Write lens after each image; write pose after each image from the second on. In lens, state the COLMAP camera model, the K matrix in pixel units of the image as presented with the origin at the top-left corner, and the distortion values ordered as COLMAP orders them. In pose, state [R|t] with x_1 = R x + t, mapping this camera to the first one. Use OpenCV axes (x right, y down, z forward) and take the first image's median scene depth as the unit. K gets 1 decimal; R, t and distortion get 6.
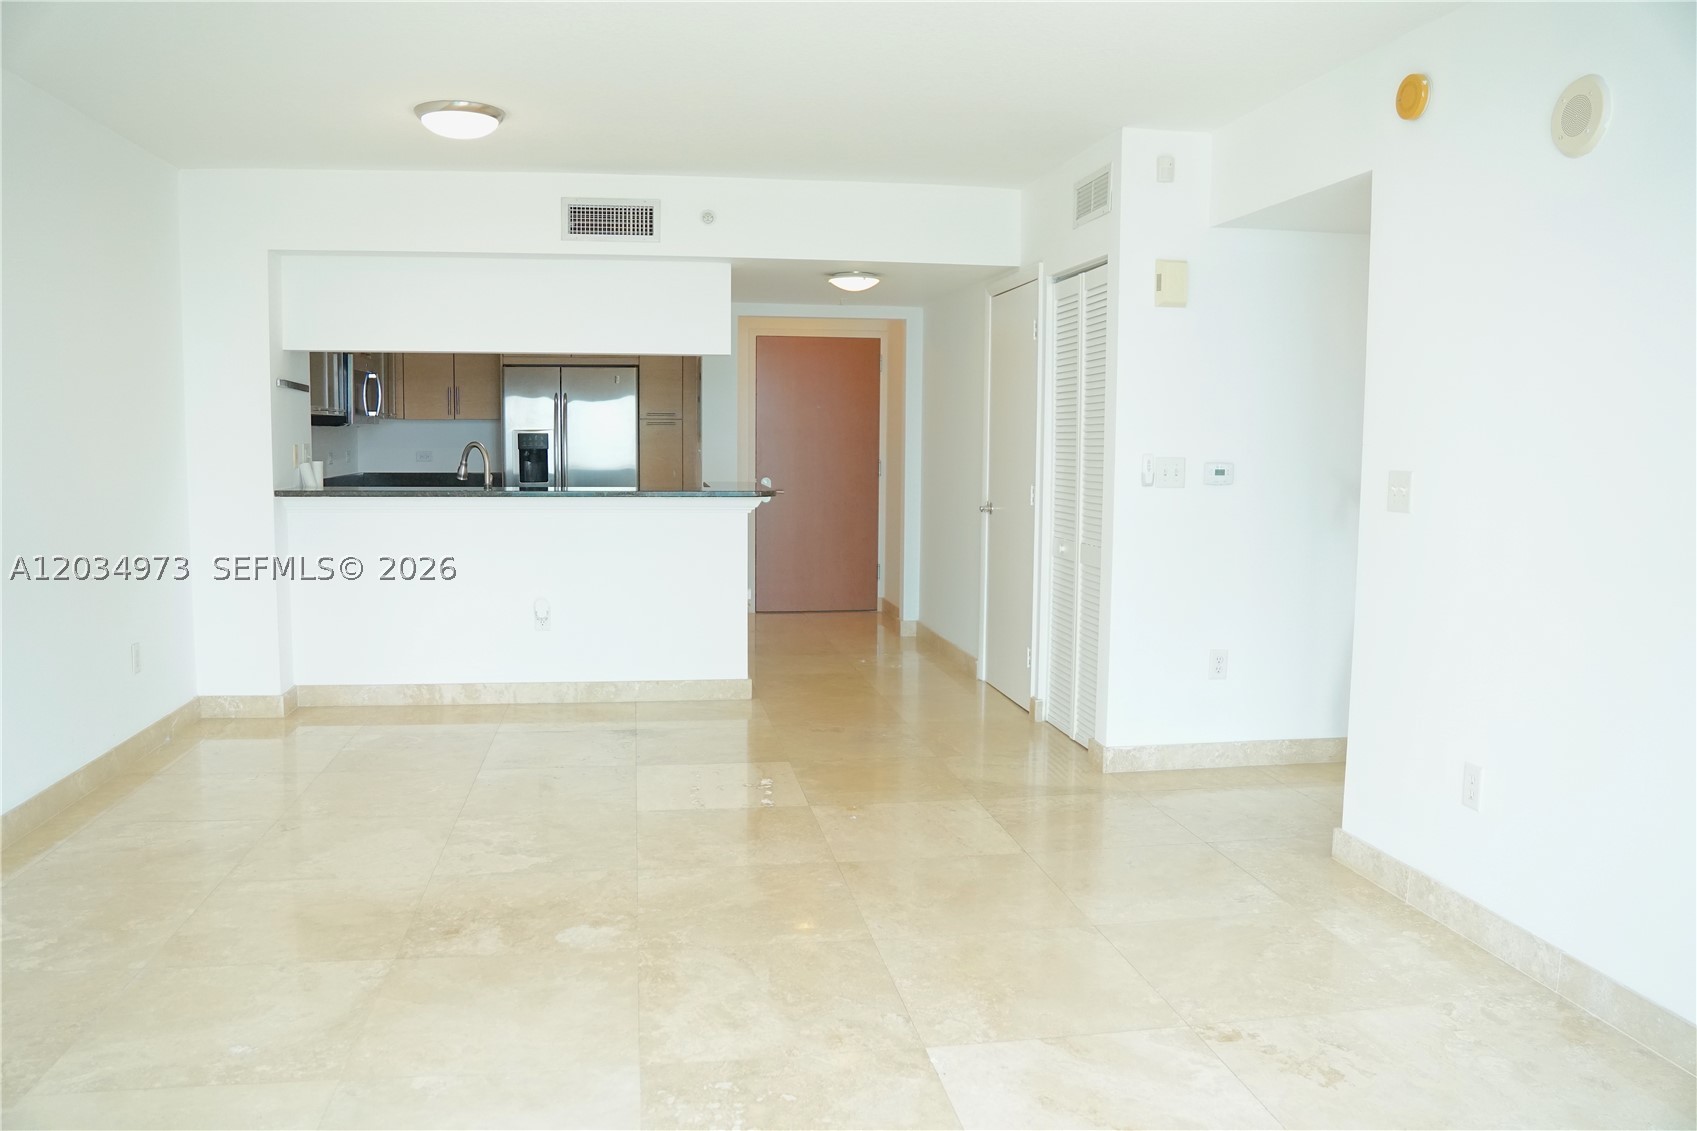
lens RADIAL K [[1262.7, 0, 832.4], [0, 1262.7, 565.9], [0, 0, 1]] dist [-0.138742, 0.105316]
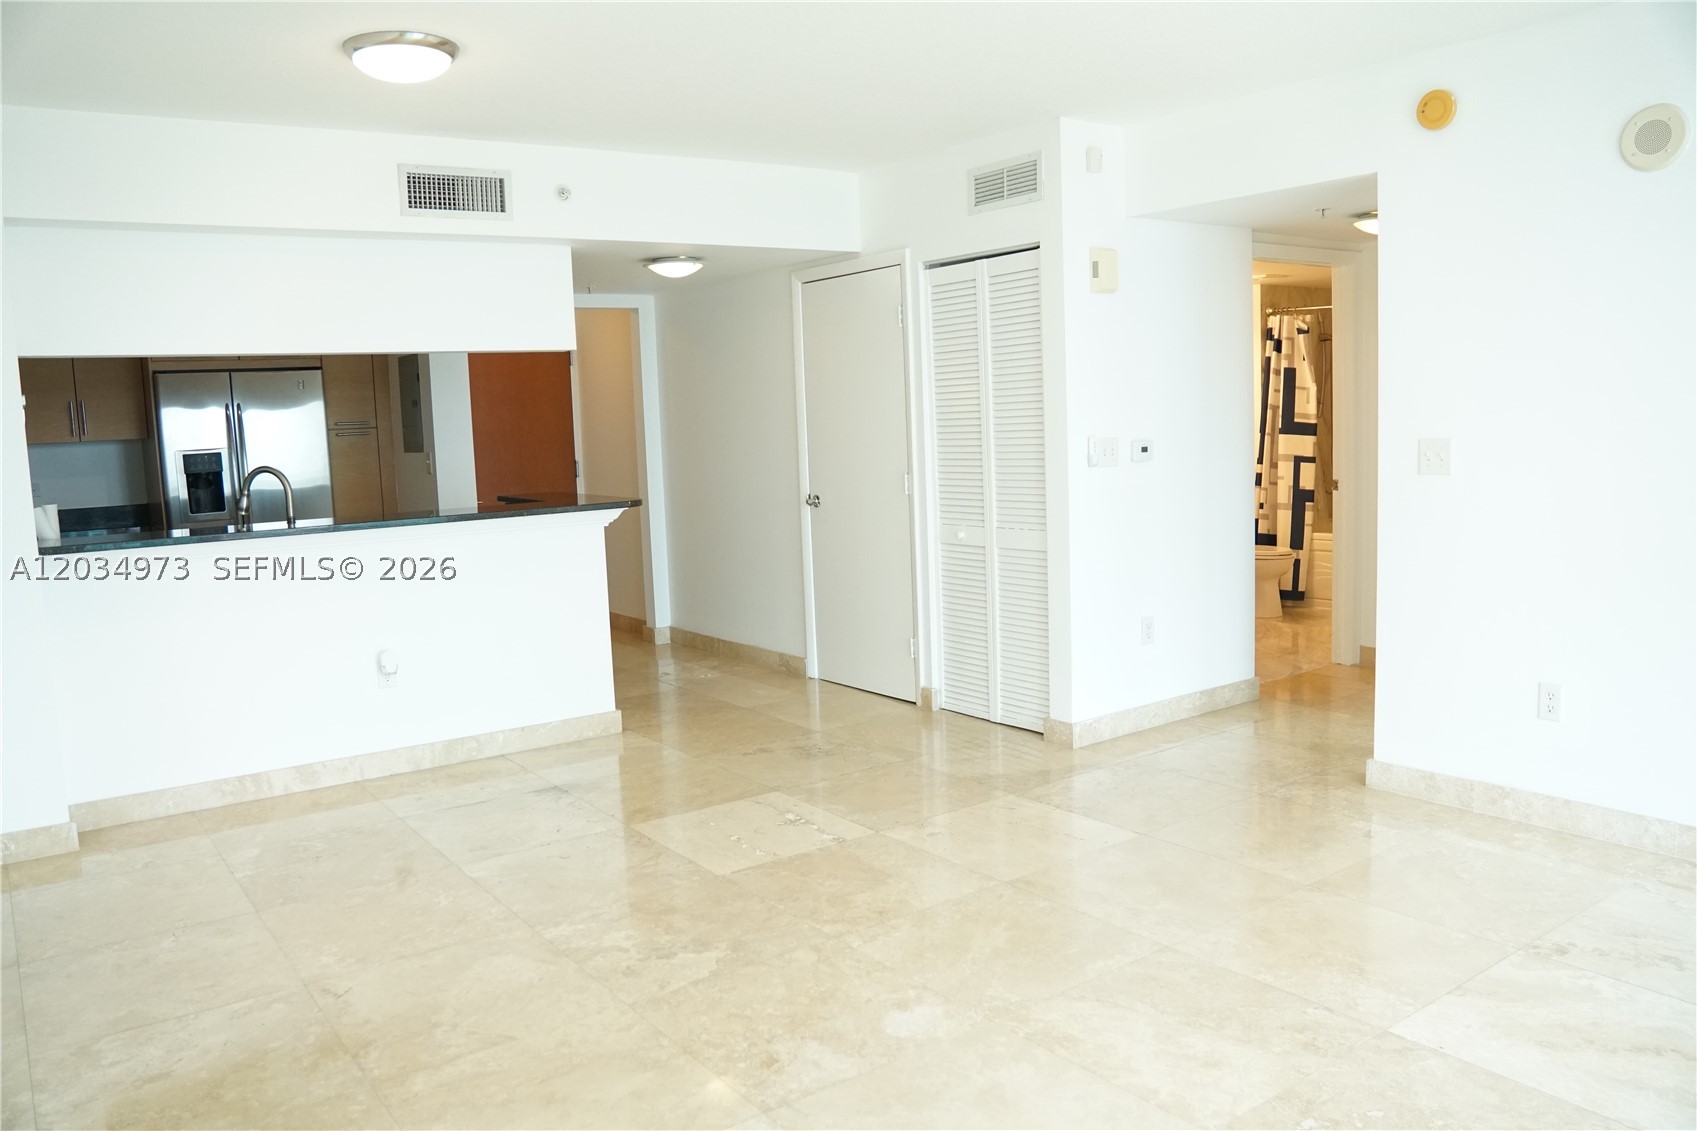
lens RADIAL K [[1262.7, 0, 834.6], [0, 1262.7, 561.6], [0, 0, 1]] dist [-0.138742, 0.105316]
pose [[0.892394, -0.094115, 0.441334, -0.359918], [0.091448, 0.995434, 0.027368, -0.029879], [-0.441895, 0.015936, 0.896925, 0.147928]]
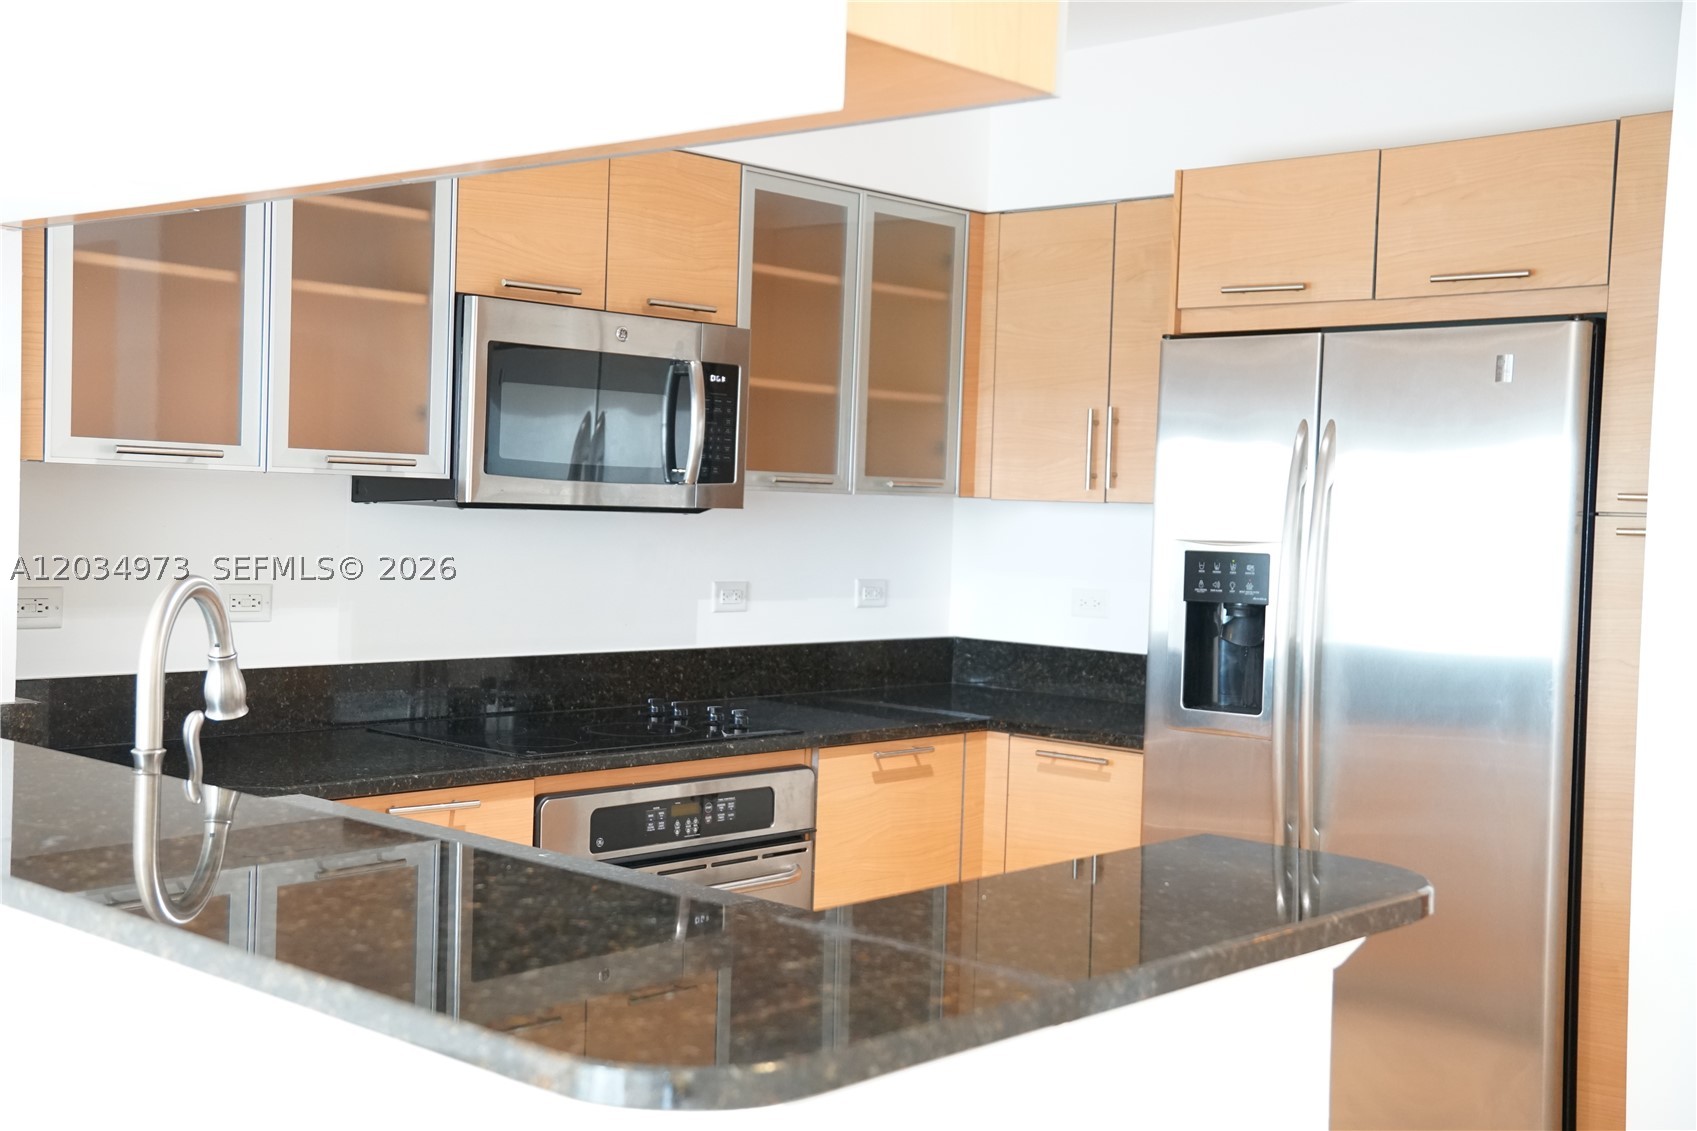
lens RADIAL K [[1981.4, 0, 835.0], [0, 1981.4, 556.8], [0, 0, 1]] dist [0.090911, 0.000000]
pose [[0.619394, 0.033216, -0.784378, 0.132100], [-0.107240, 0.993319, -0.042620, -0.114918], [0.777722, 0.110515, 0.618818, 0.974430]]
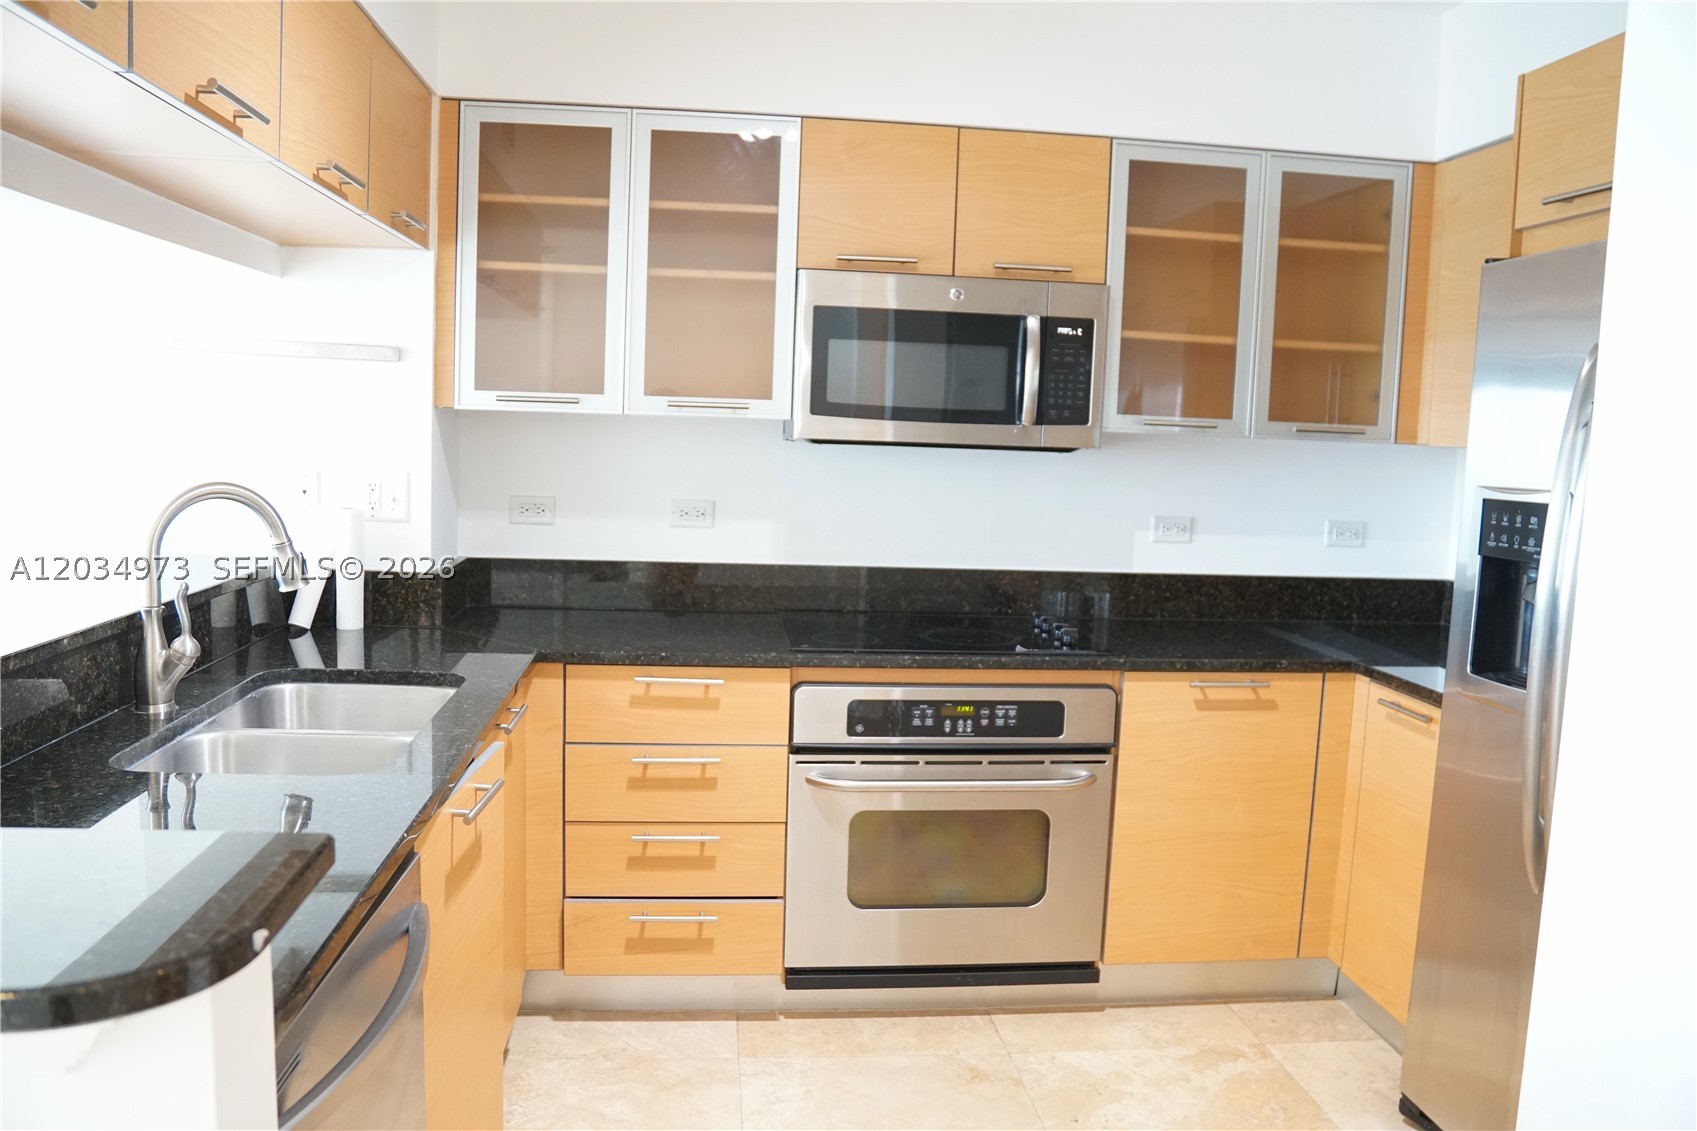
lens RADIAL K [[1262.7, 0, 847.3], [0, 1262.7, 565.1], [0, 0, 1]] dist [-0.138742, 0.105316]
pose [[-0.053507, 0.096559, -0.993888, 0.047166], [-0.137350, 0.985142, 0.103103, -0.155864], [0.989076, 0.142027, -0.039450, 1.361823]]
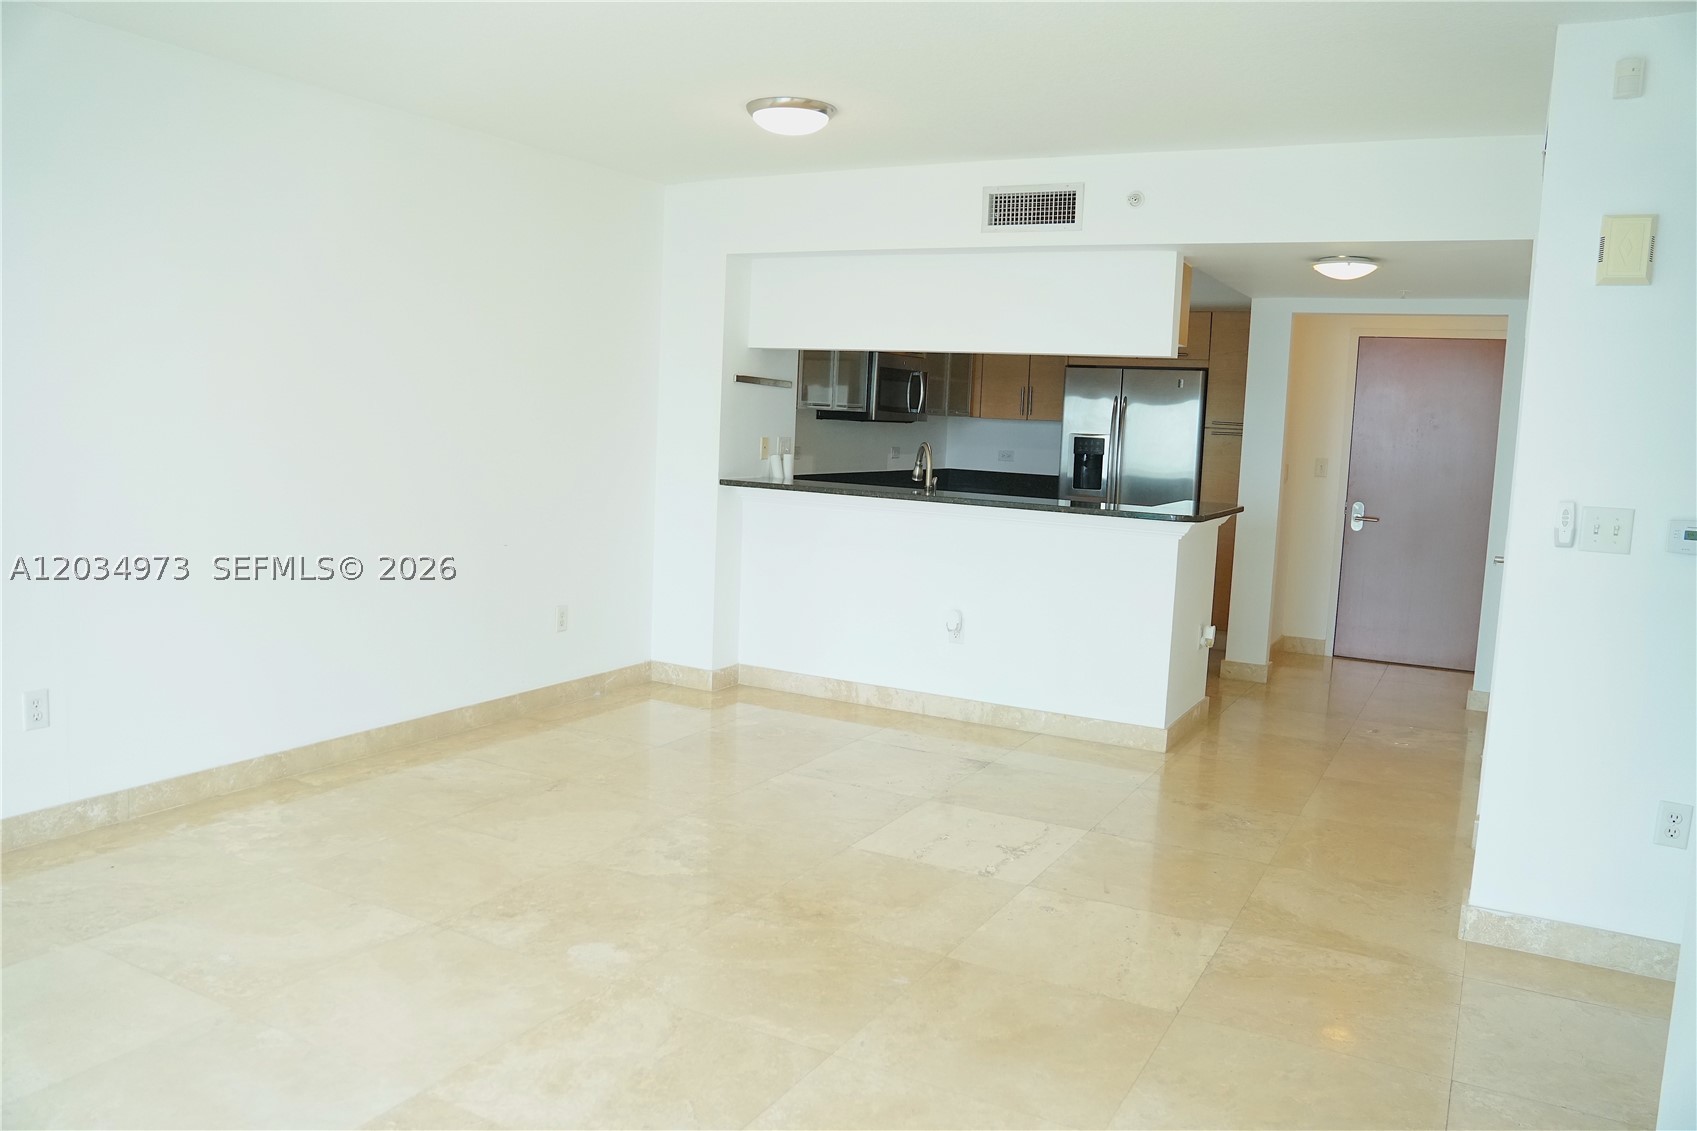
lens RADIAL K [[1262.7, 0, 838.1], [0, 1262.7, 566.5], [0, 0, 1]] dist [-0.138742, 0.105316]
pose [[0.791302, 0.096424, -0.603774, 0.304785], [-0.096933, 0.994782, 0.031828, -0.031712], [0.603693, 0.033340, 0.796520, 0.199669]]
